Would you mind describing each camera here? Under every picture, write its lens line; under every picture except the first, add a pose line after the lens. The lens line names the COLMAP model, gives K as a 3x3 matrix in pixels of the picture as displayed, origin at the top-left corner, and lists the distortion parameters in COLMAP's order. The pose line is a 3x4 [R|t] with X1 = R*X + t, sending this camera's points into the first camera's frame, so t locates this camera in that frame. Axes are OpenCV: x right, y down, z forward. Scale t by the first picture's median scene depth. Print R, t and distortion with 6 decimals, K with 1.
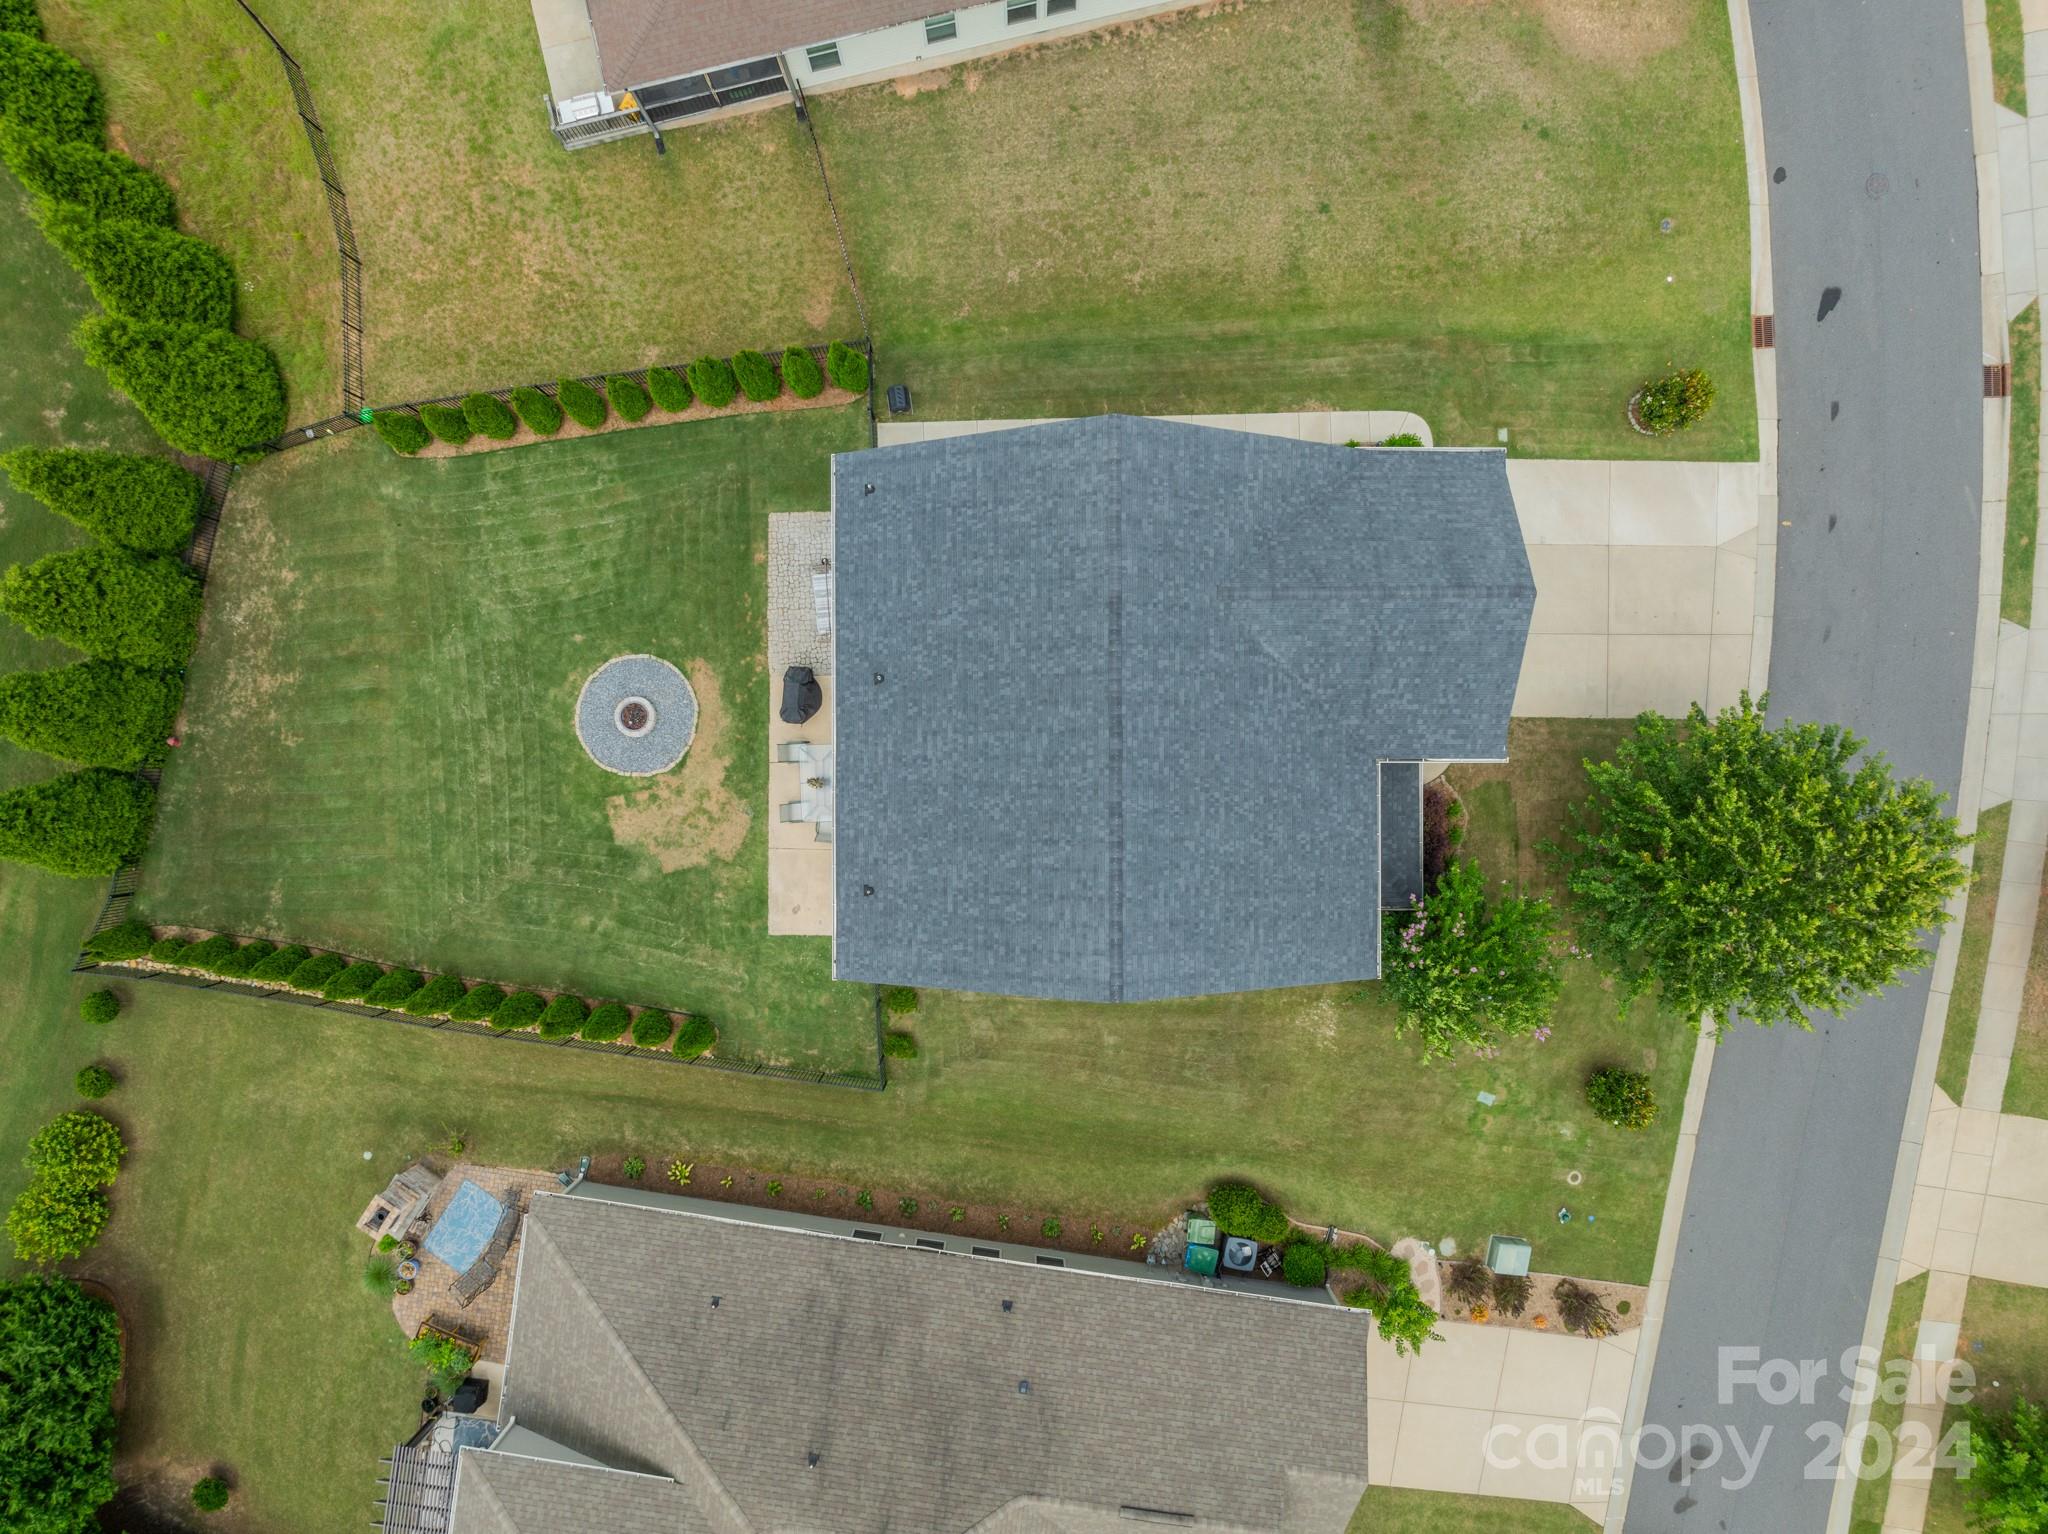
lens RADIAL K [[1433.7, 0, 1024.0], [0, 1433.7, 767.0], [0, 0, 1]] dist [-0.035133, -0.007678]
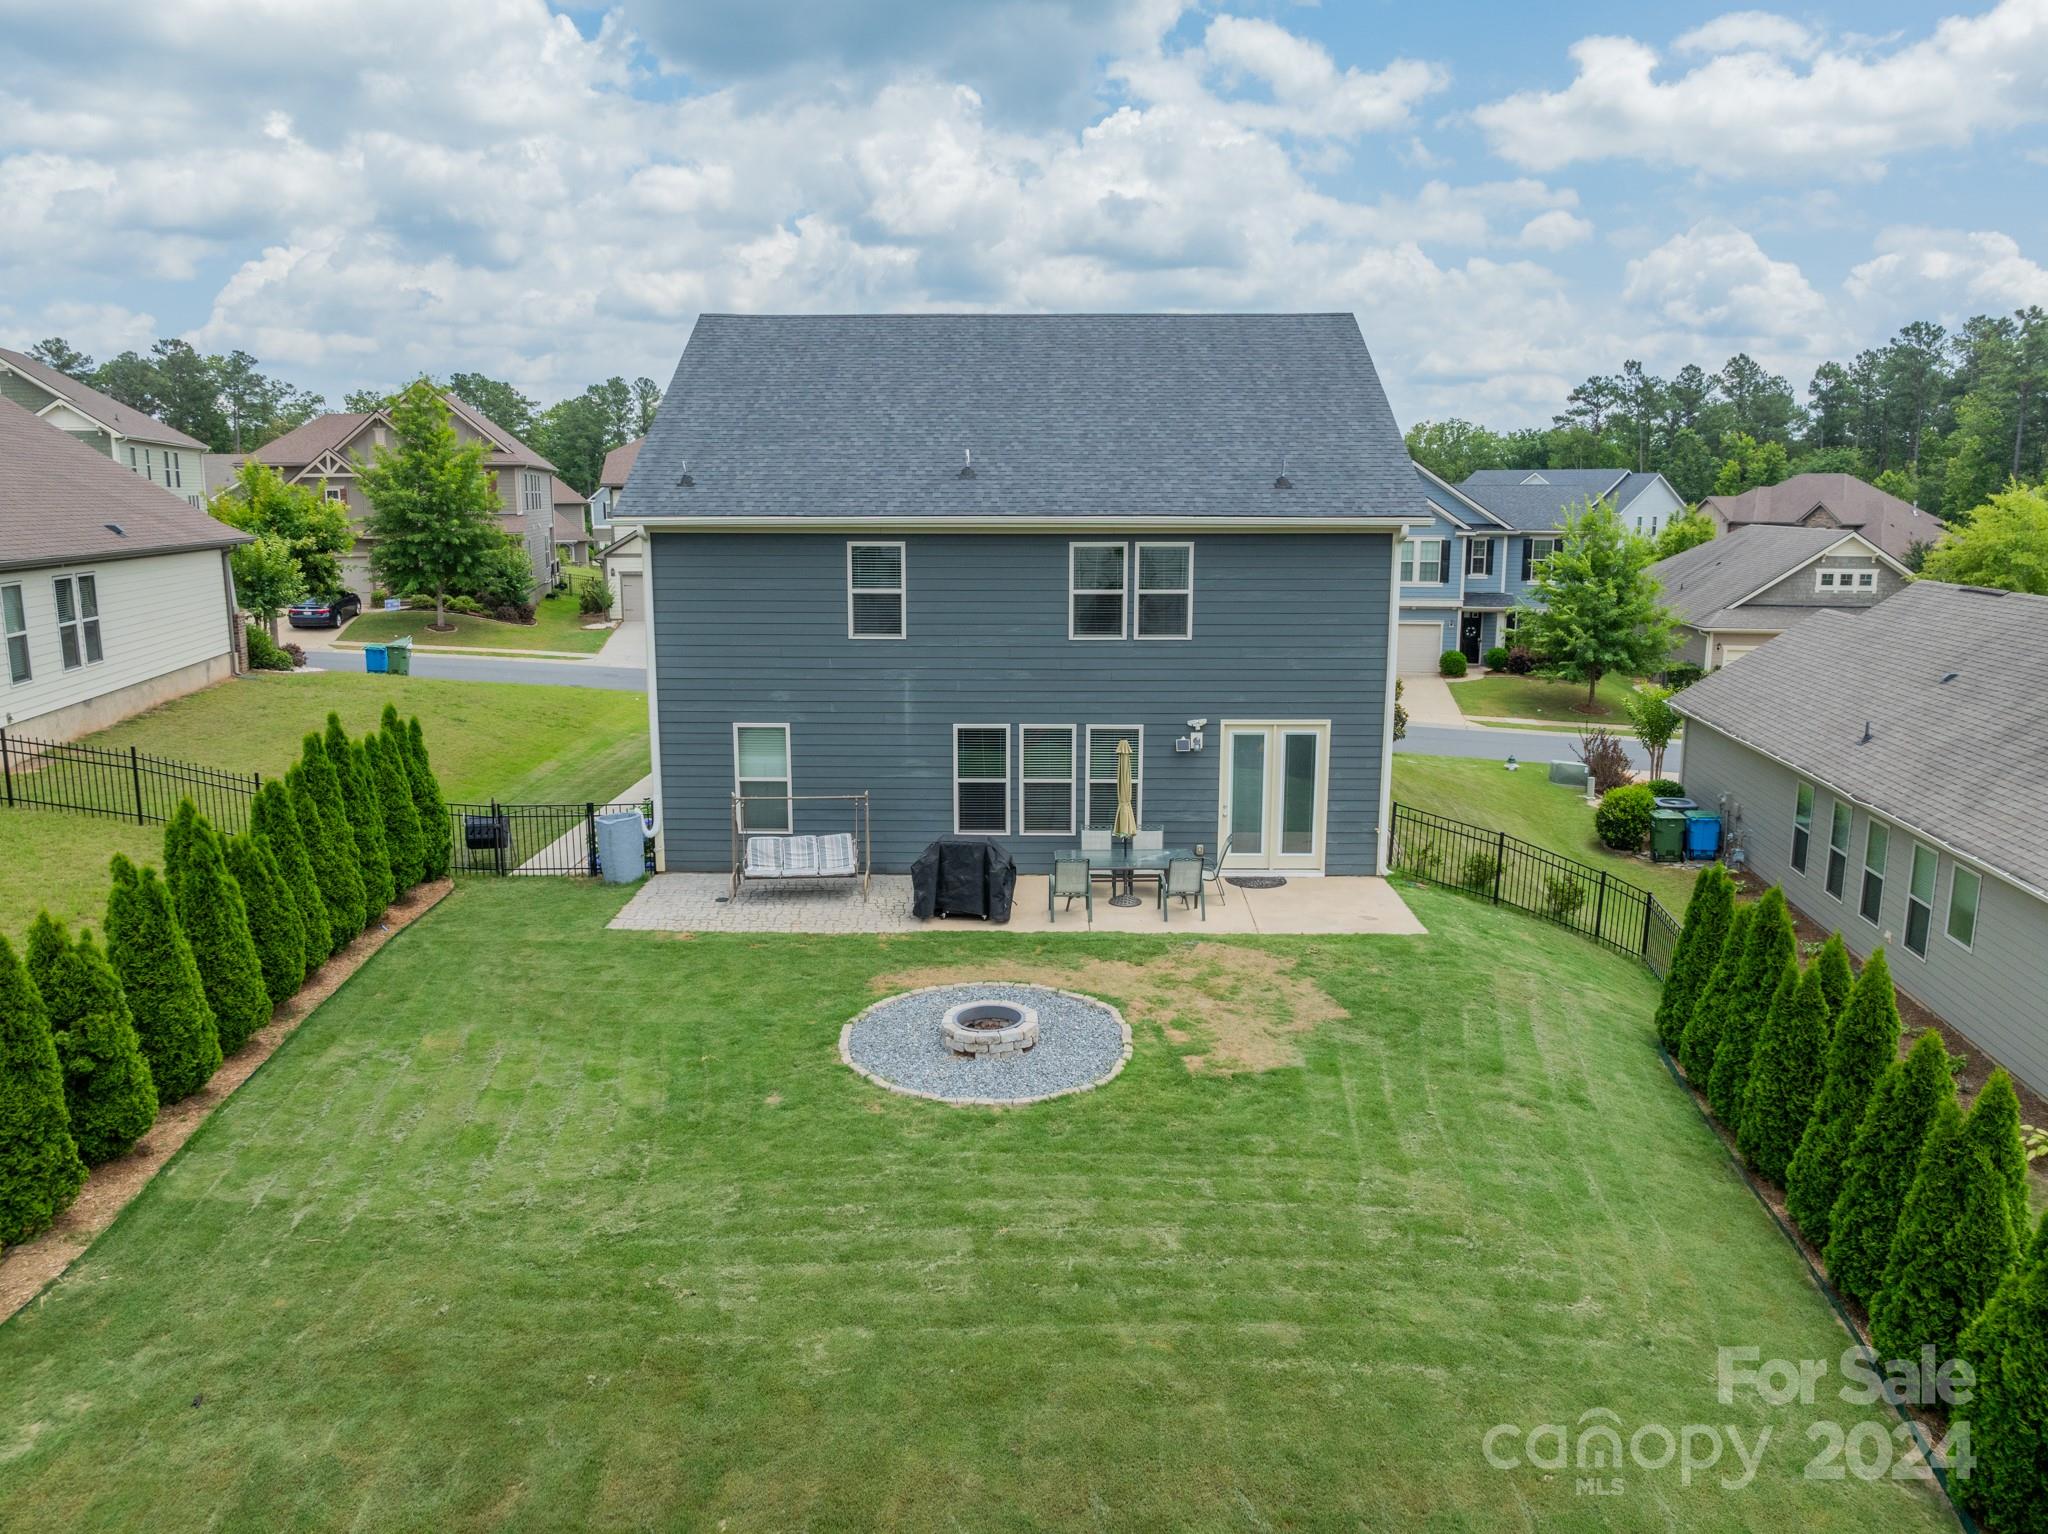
lens RADIAL K [[1433.7, 0, 1024.0], [0, 1433.7, 767.0], [0, 0, 1]] dist [-0.035133, -0.007678]
pose [[0.017855, -0.198223, 0.979994, -0.663963], [0.999837, 0.006175, -0.016967, -0.018475], [-0.002689, 0.980137, 0.198301, 0.840112]]
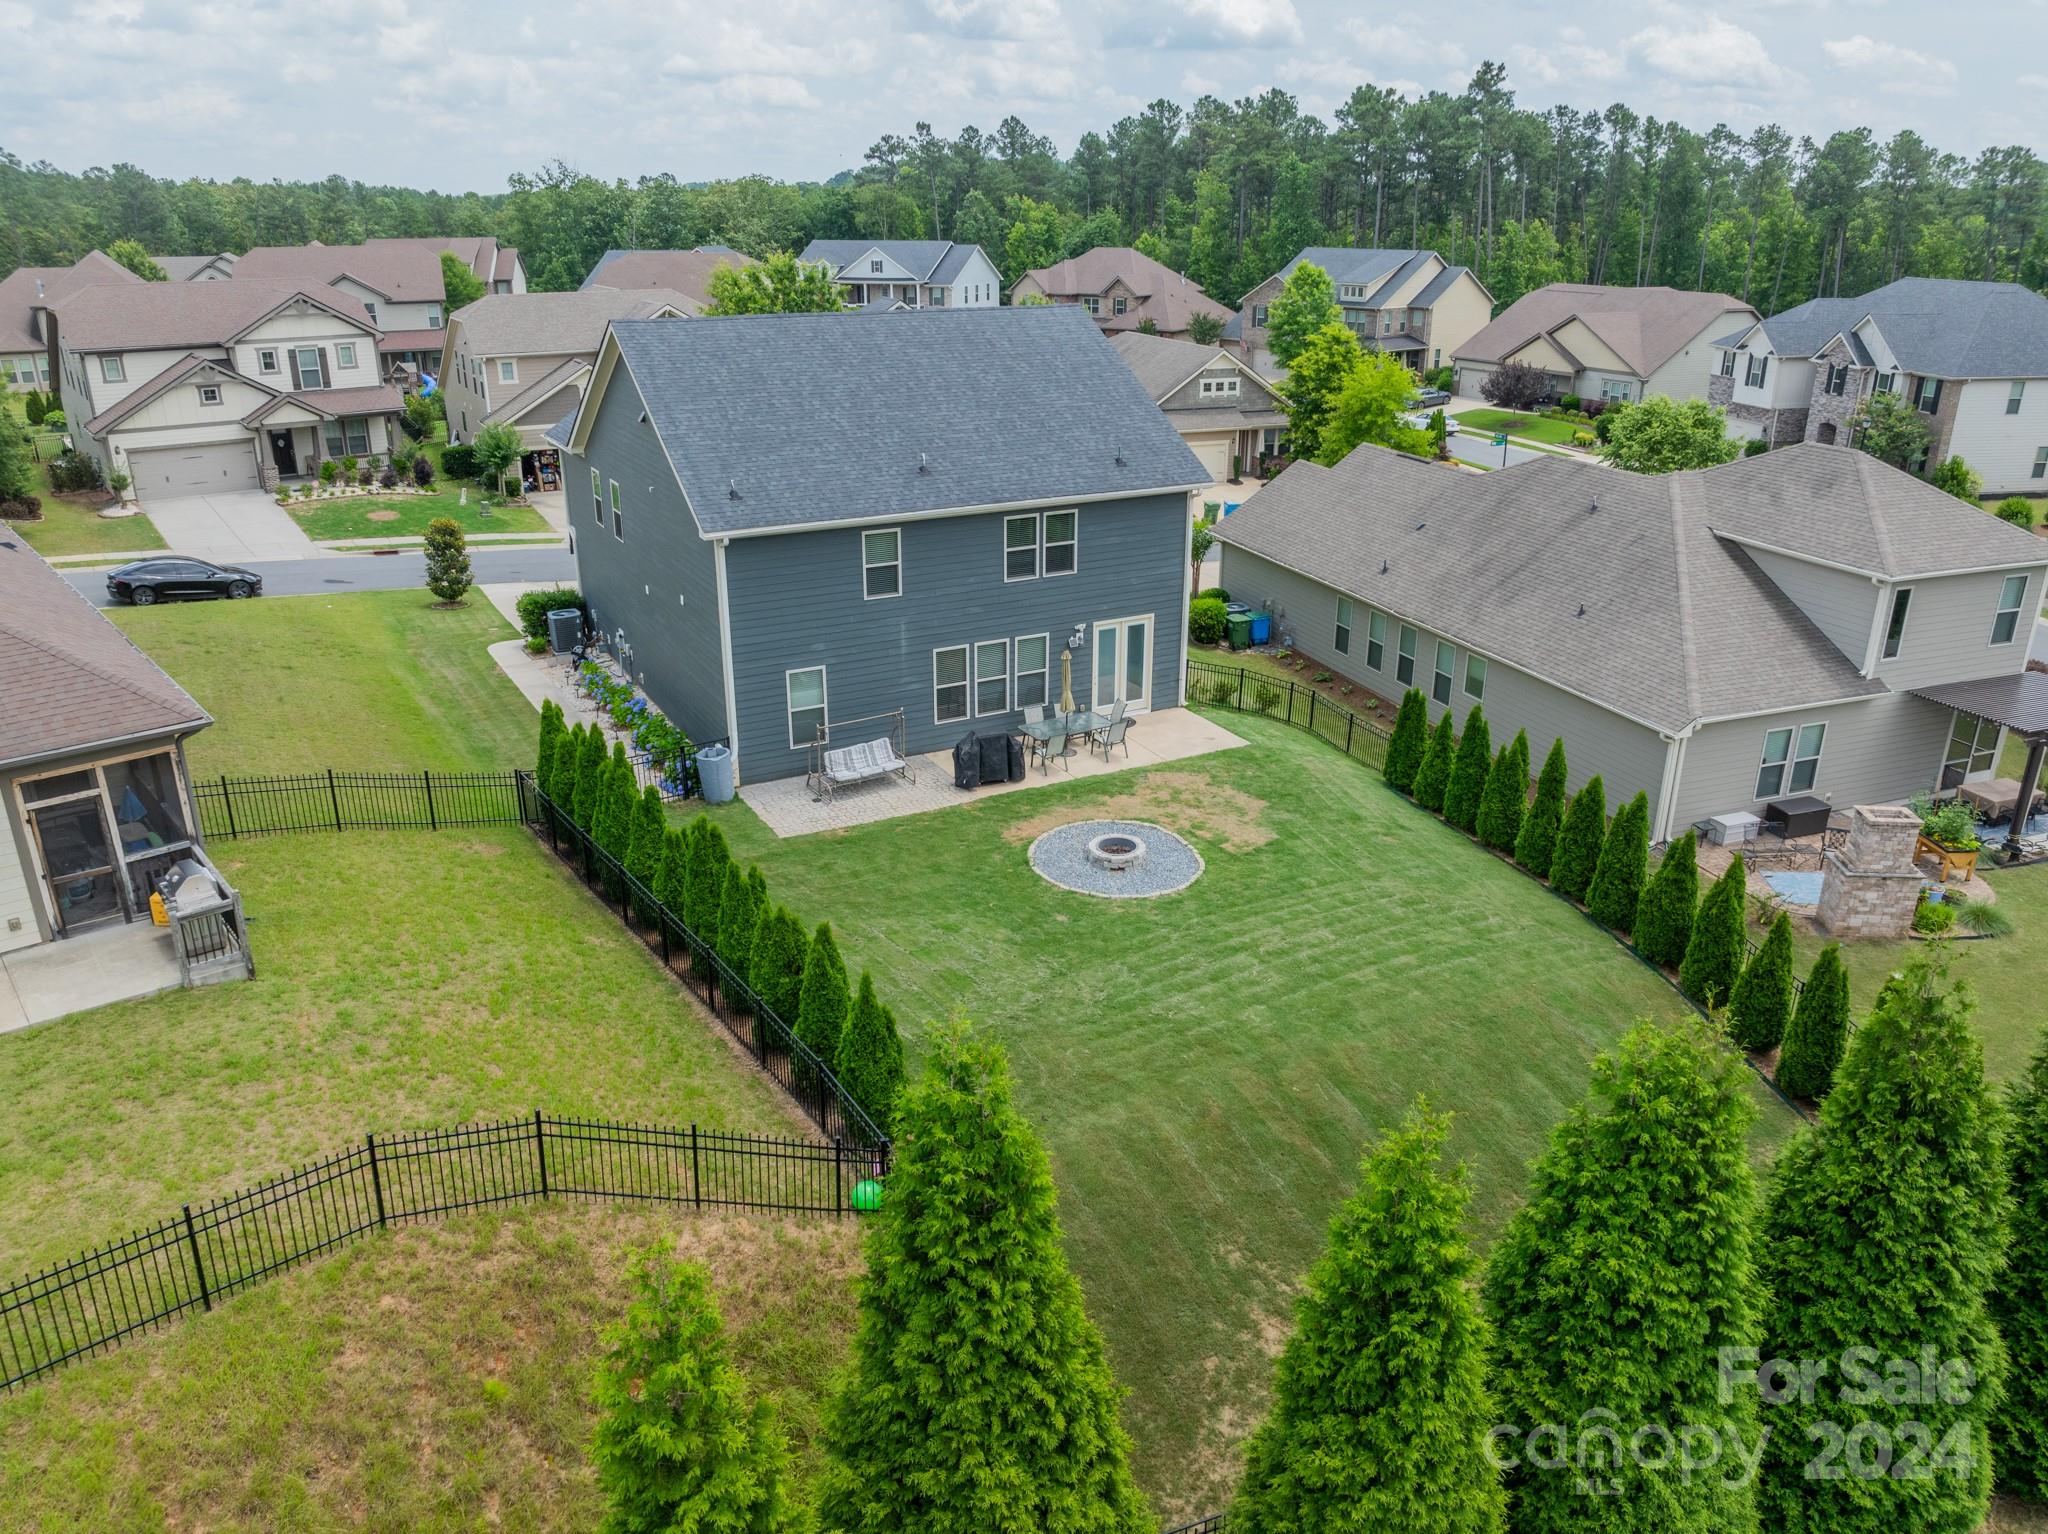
lens RADIAL K [[1433.7, 0, 1024.0], [0, 1433.7, 767.0], [0, 0, 1]] dist [-0.035133, -0.007678]
pose [[-0.471726, -0.331946, 0.816876, -0.815271], [0.881693, -0.167470, 0.441103, -0.382180], [-0.009620, 0.928313, 0.371675, 0.694774]]
